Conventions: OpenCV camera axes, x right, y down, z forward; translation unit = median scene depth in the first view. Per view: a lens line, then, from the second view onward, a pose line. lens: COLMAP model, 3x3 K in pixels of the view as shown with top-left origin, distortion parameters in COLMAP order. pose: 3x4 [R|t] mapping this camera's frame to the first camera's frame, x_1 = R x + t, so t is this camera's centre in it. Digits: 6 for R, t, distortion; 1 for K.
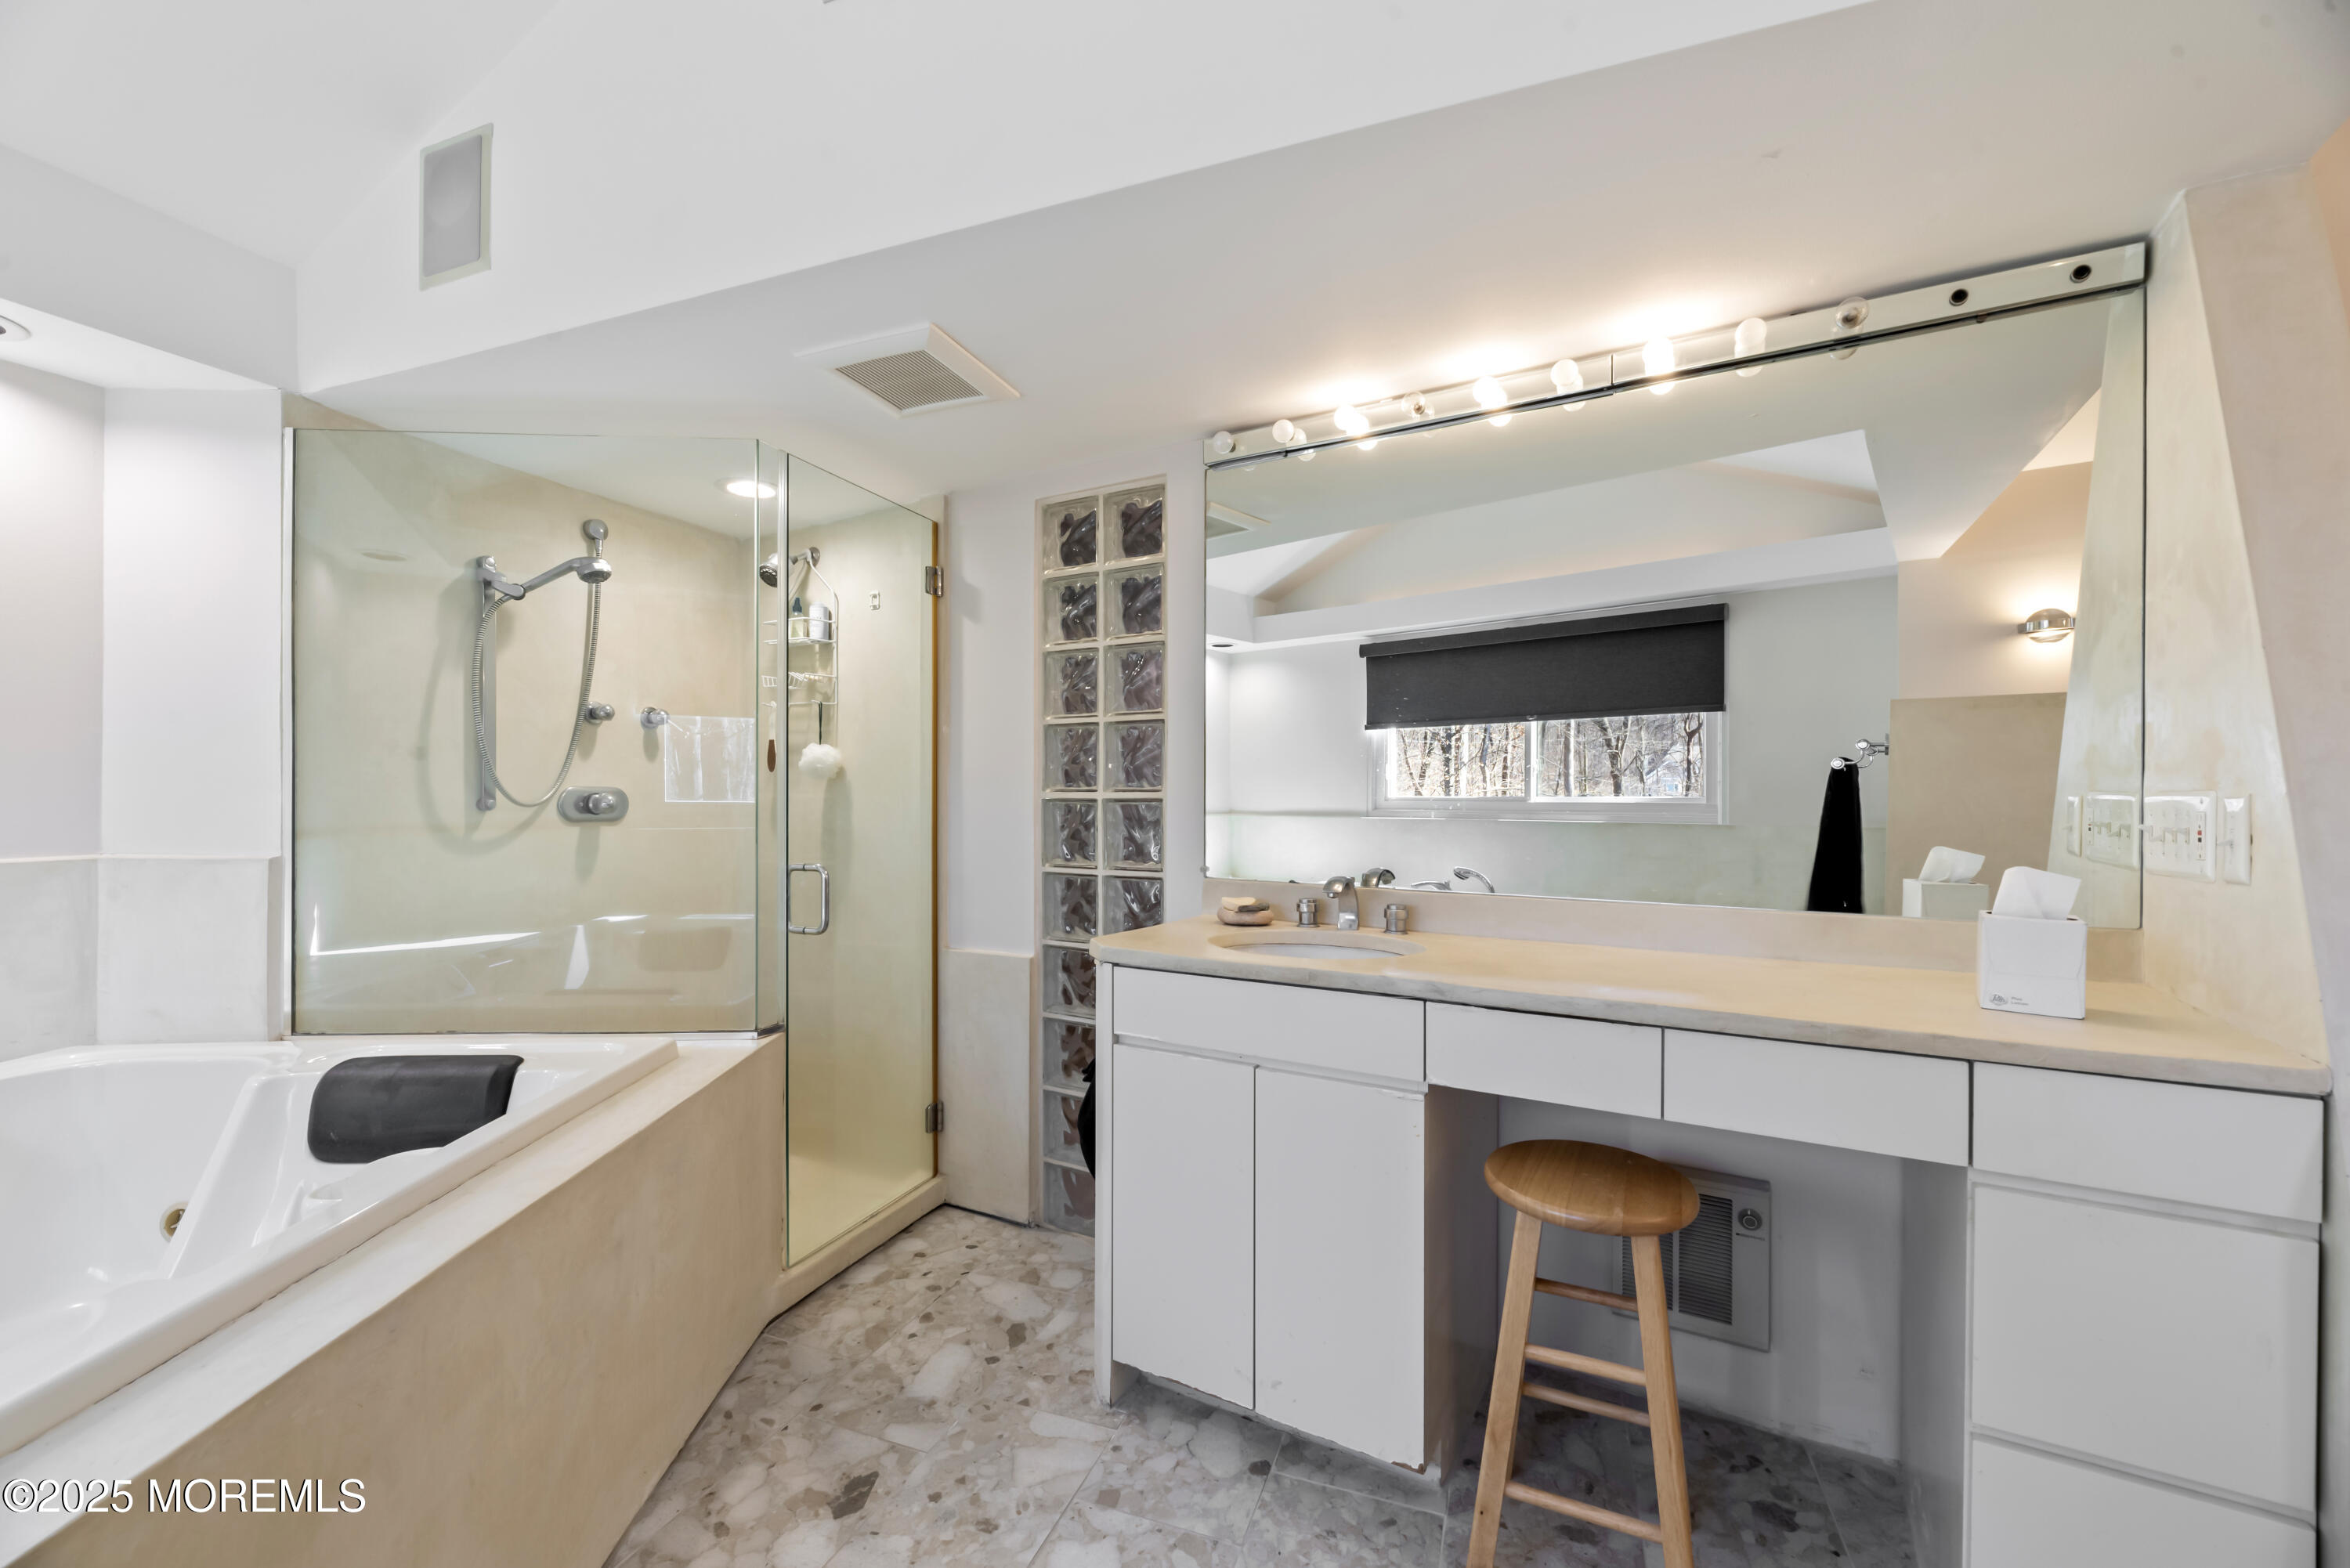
lens RADIAL K [[943.8, 0, 1168.8], [0, 943.8, 803.5], [0, 0, 1]] dist [-0.000284, -0.000256]
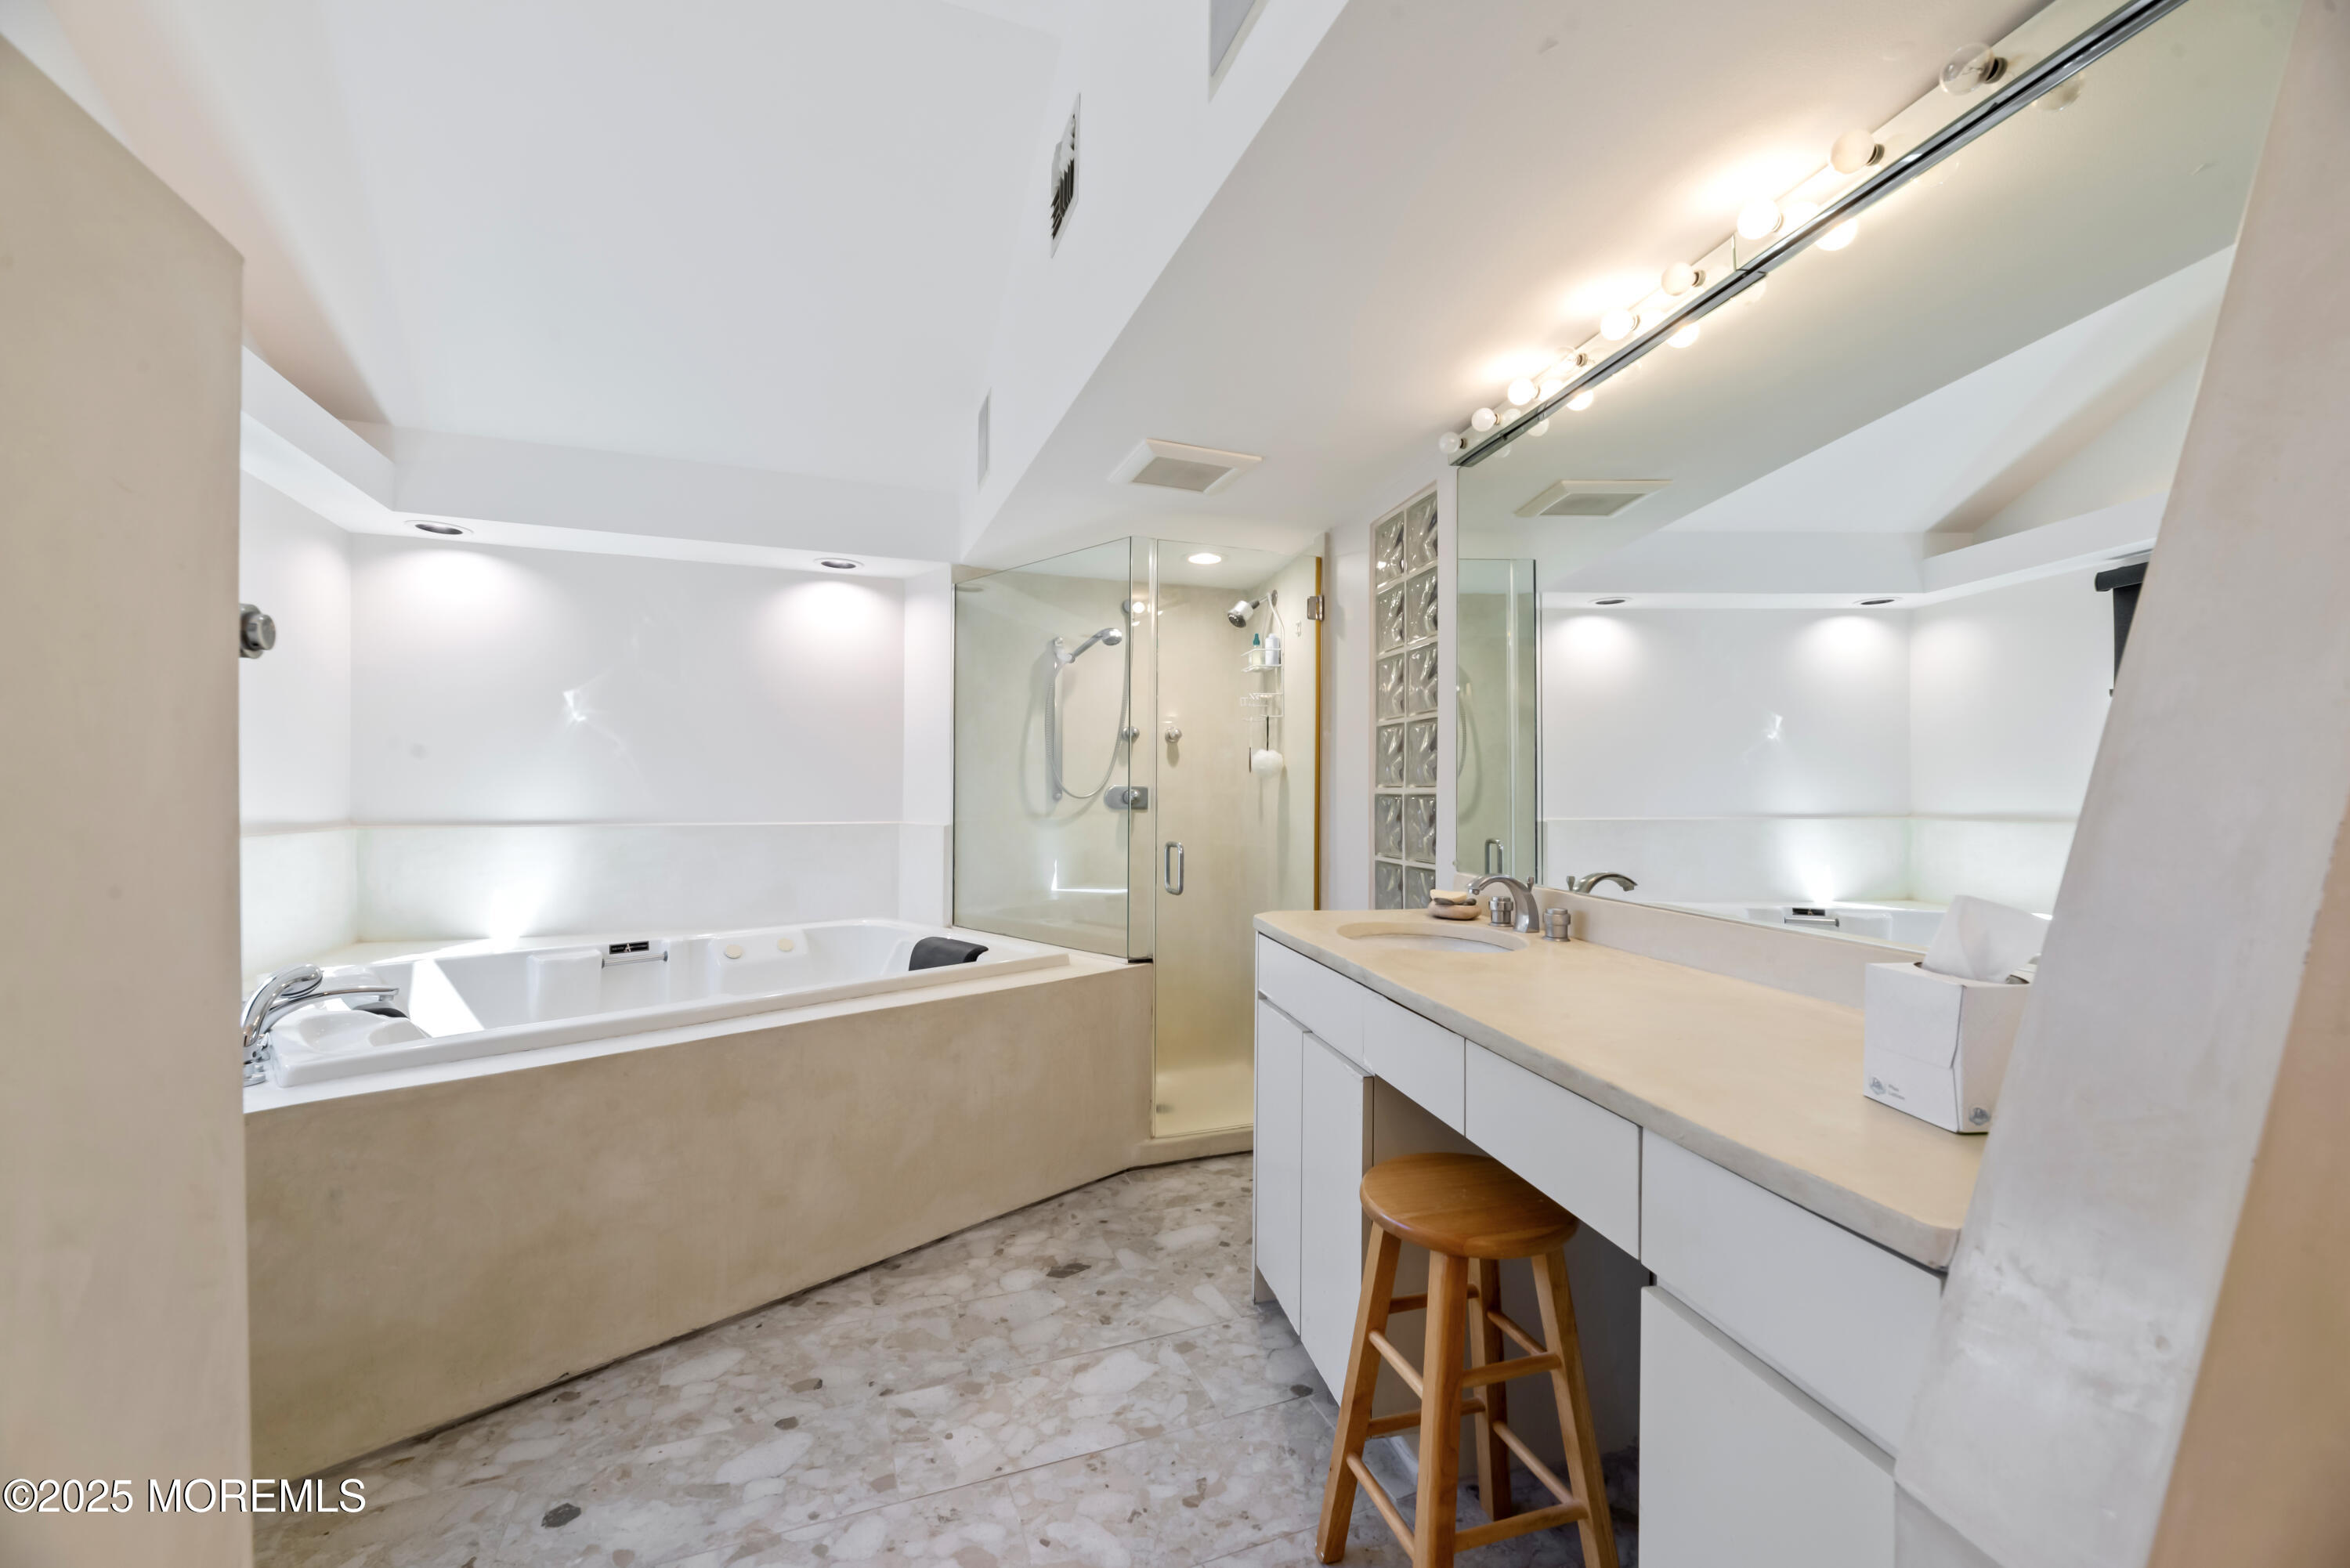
lens RADIAL K [[943.8, 0, 1168.8], [0, 943.8, 803.5], [0, 0, 1]] dist [-0.000284, -0.000256]
pose [[0.671750, 0.008888, -0.740725, 0.672382], [-0.008104, 0.999956, 0.004649, 0.003530], [0.740734, 0.002880, 0.671792, 0.107172]]
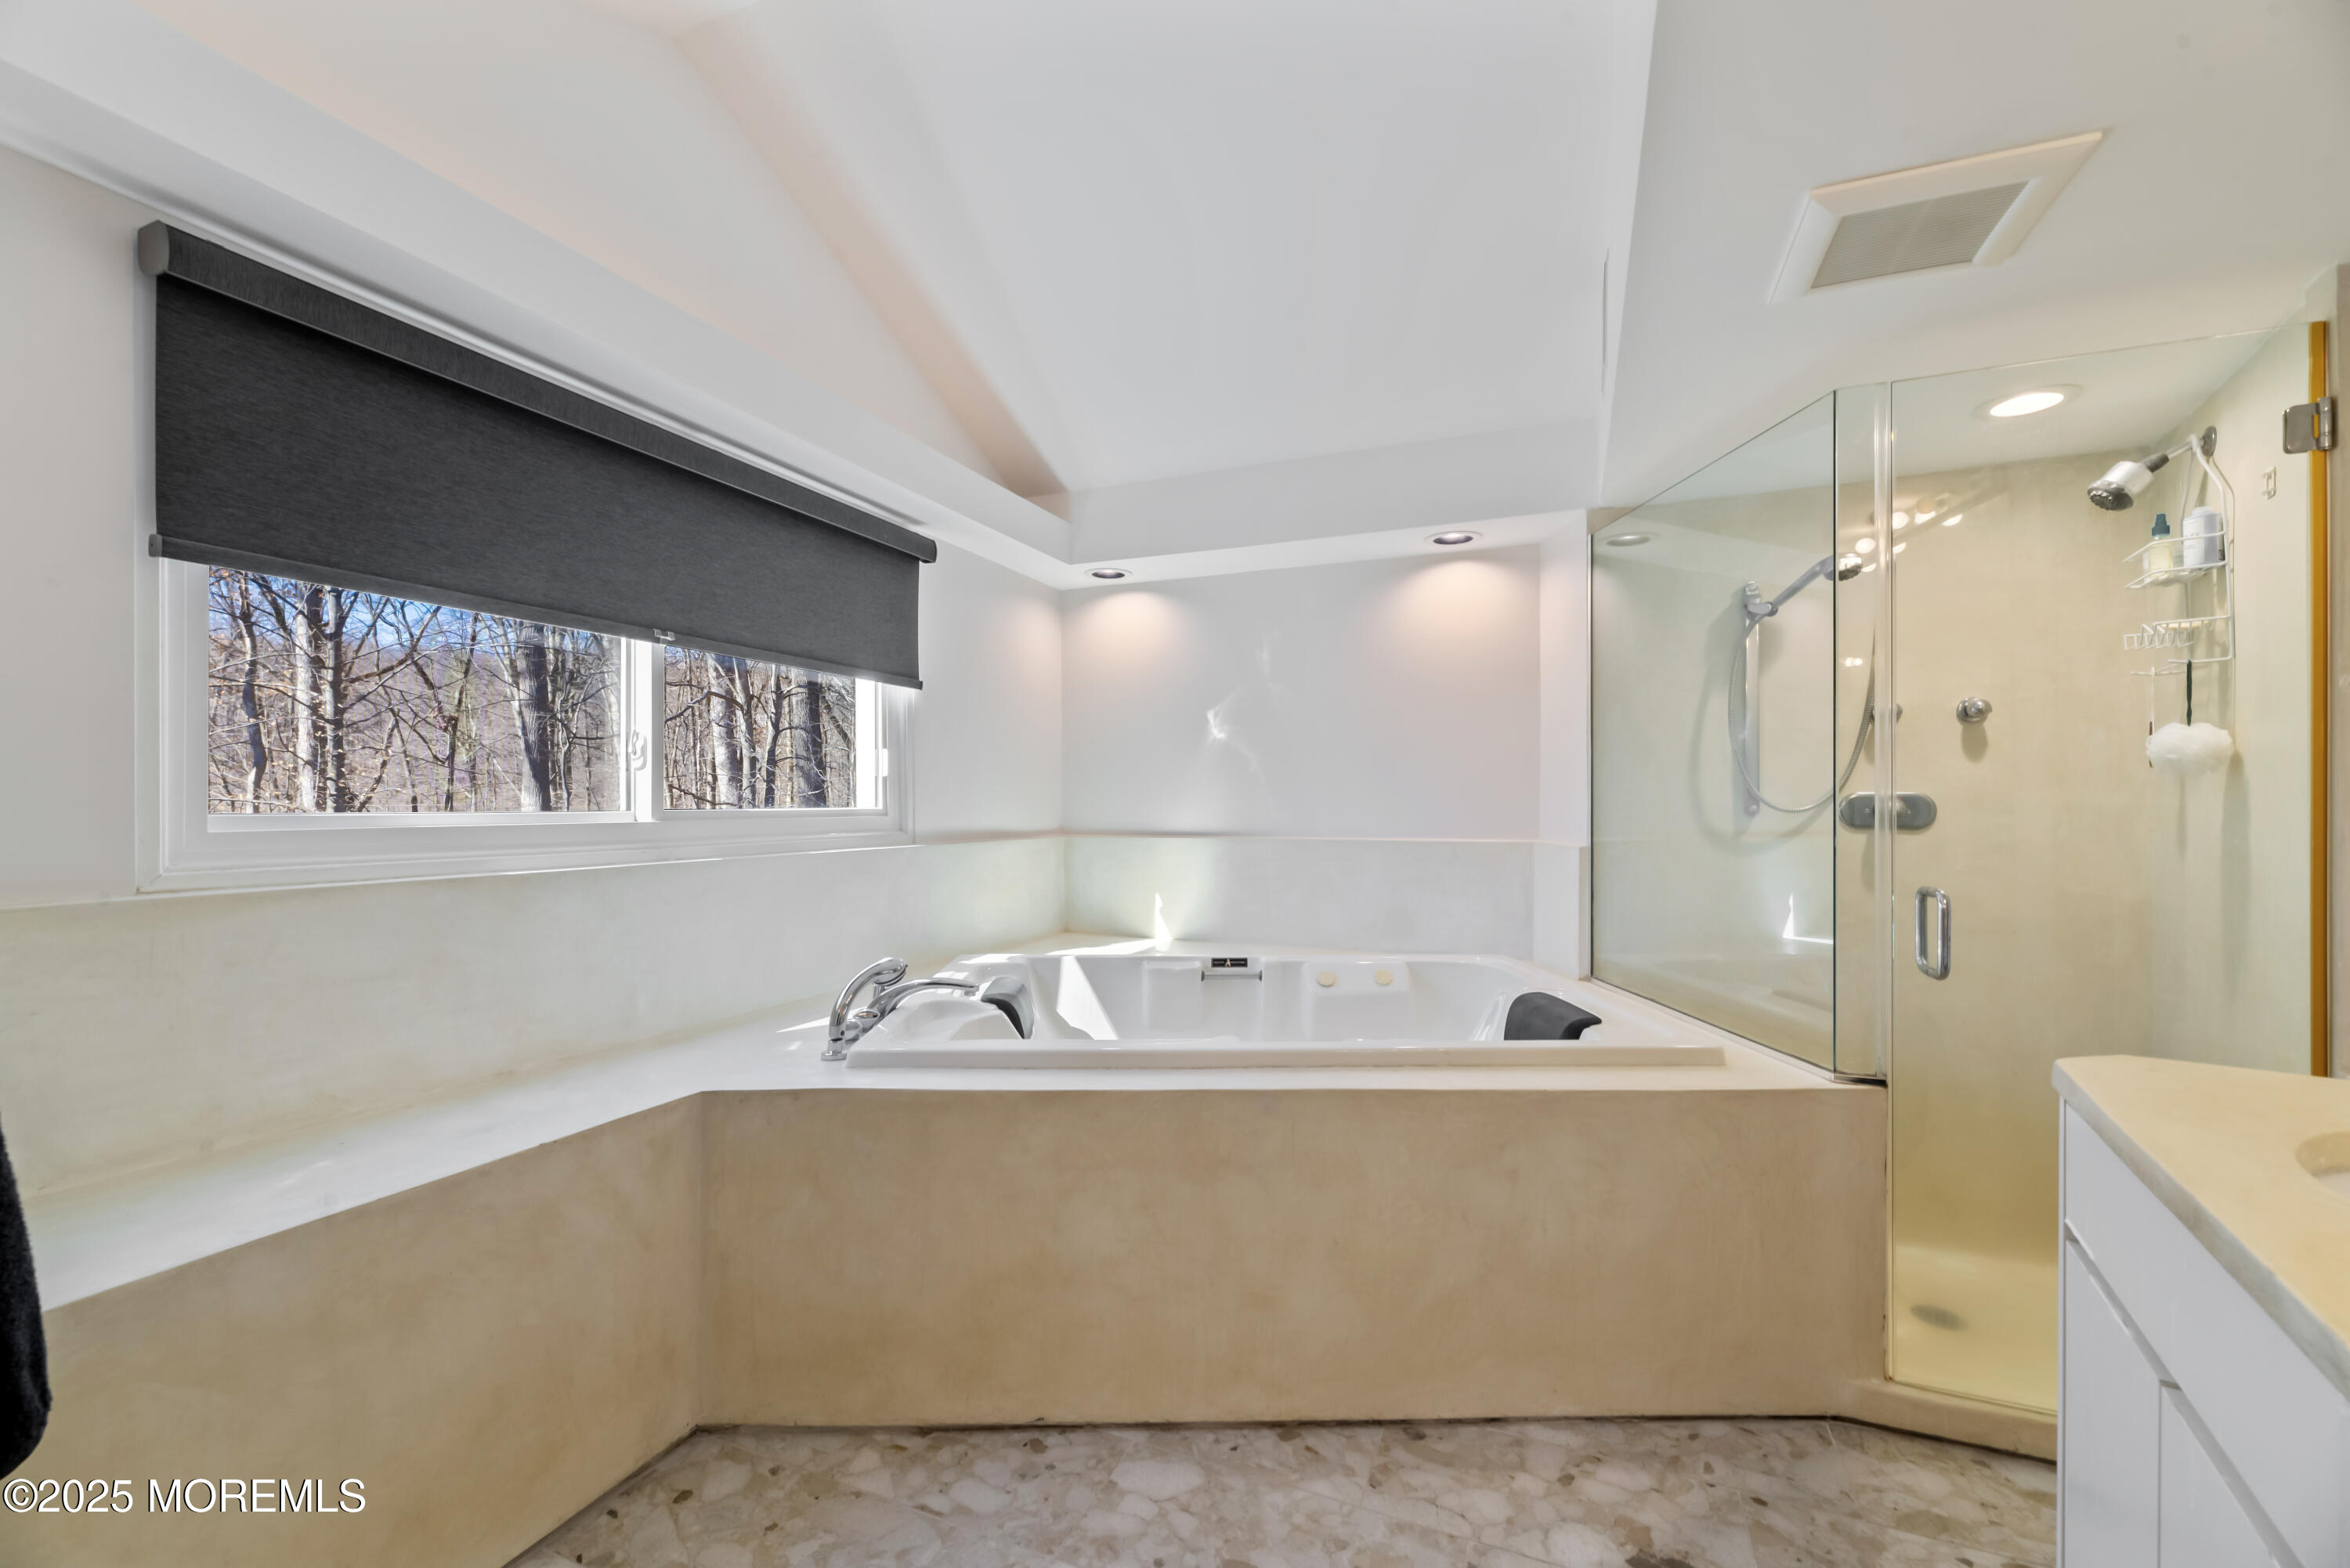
lens RADIAL K [[943.8, 0, 1168.8], [0, 943.8, 803.5], [0, 0, 1]] dist [-0.000284, -0.000256]
pose [[-0.032396, -0.001851, -0.999473, 0.471602], [-0.006184, 0.999980, -0.001651, -0.000655], [0.999456, 0.006127, -0.032407, 0.435391]]
